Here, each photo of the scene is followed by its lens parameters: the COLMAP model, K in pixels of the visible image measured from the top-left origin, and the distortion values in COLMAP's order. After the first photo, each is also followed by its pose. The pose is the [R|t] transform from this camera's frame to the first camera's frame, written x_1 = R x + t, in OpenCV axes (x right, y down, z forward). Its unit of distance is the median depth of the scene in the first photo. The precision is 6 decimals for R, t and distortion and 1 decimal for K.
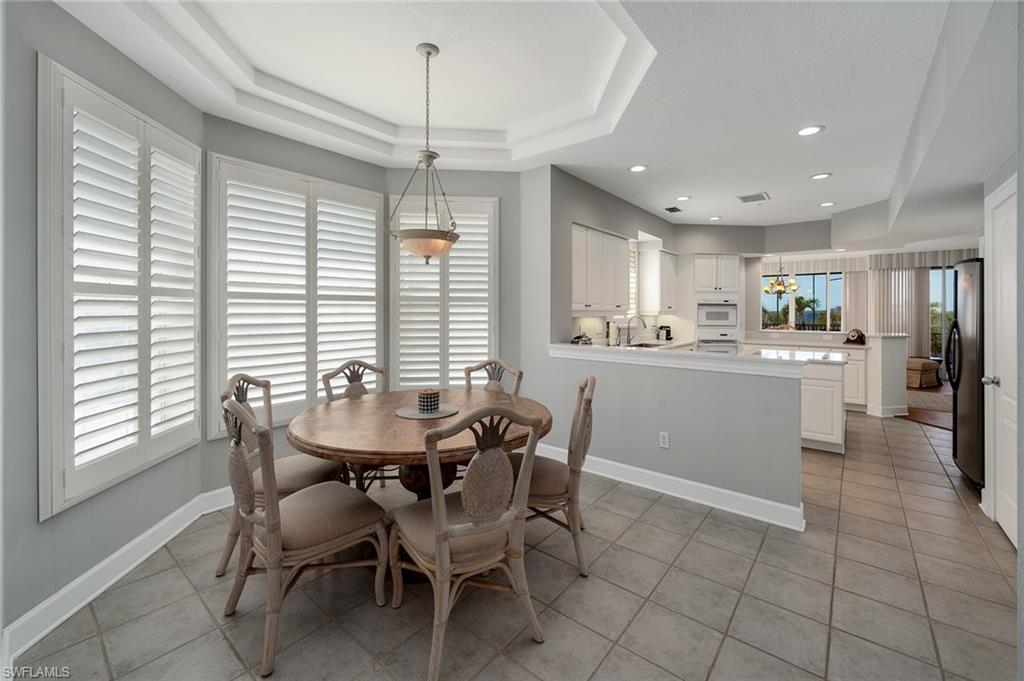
lens RADIAL K [[416.3, 0, 510.3], [0, 416.3, 311.2], [0, 0, 1]] dist [0.000877, 0.000059]
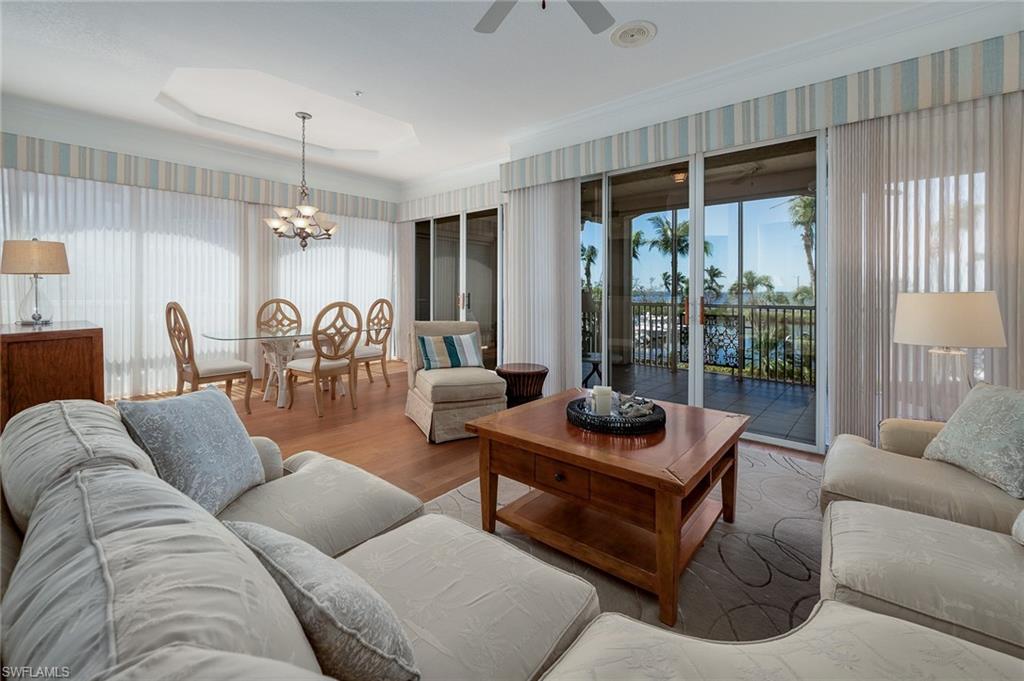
lens RADIAL K [[425.1, 0, 511.0], [0, 425.1, 294.7], [0, 0, 1]] dist [-0.000001, -0.000090]
pose [[0.999813, 0.014589, -0.012697, 1.199120], [-0.014610, 0.999892, -0.001586, 0.039385], [0.012672, 0.001771, 0.999918, 0.637754]]
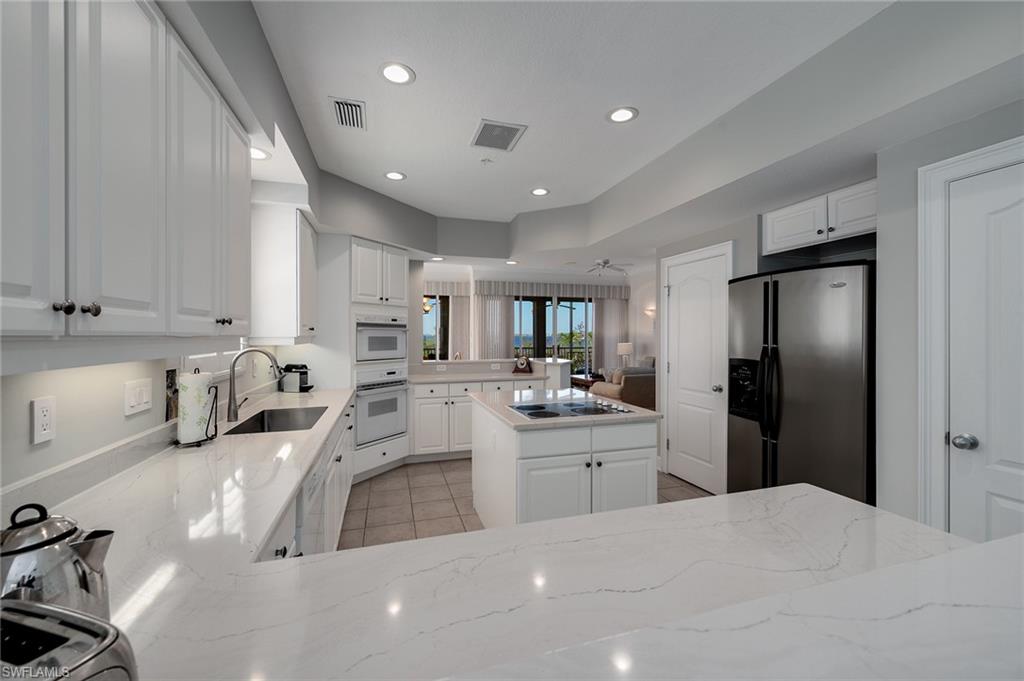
lens RADIAL K [[406.4, 0, 511.1], [0, 406.4, 335.7], [0, 0, 1]] dist [0.001921, 0.000116]
pose [[0.549587, -0.005755, 0.835417, 0.096253], [0.005660, 0.999979, 0.003165, -0.000982], [-0.835417, 0.002989, 0.549608, 0.507088]]
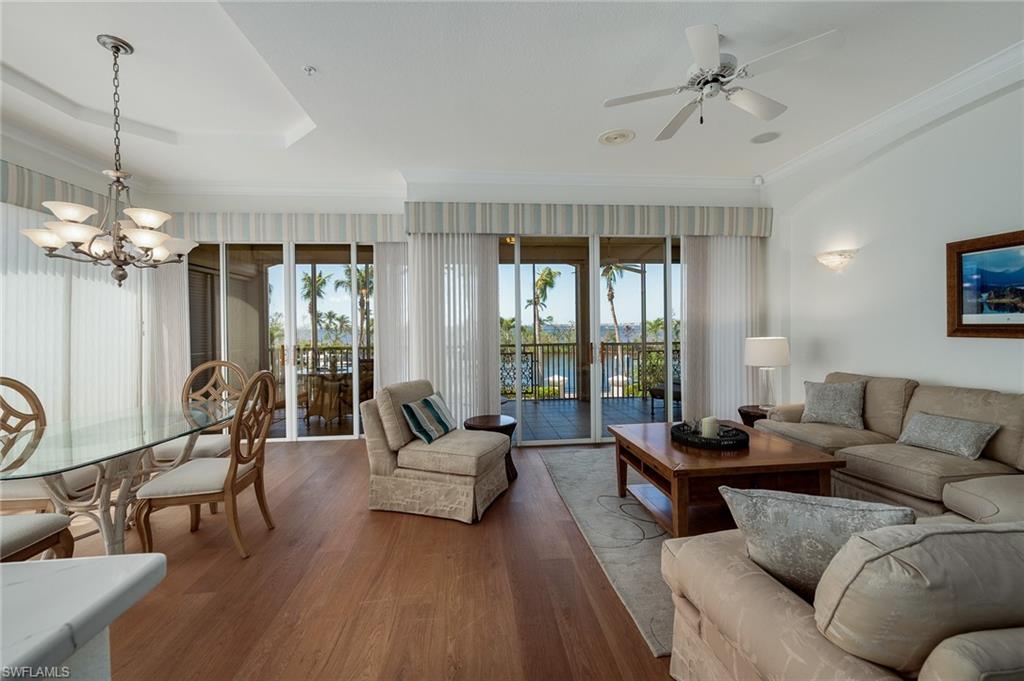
lens RADIAL K [[406.4, 0, 511.1], [0, 406.4, 335.7], [0, 0, 1]] dist [0.001921, 0.000116]
pose [[0.701244, -0.016907, 0.712721, 0.837547], [0.015328, 0.999845, 0.008637, 0.018708], [-0.712757, 0.004868, 0.701394, 0.809031]]
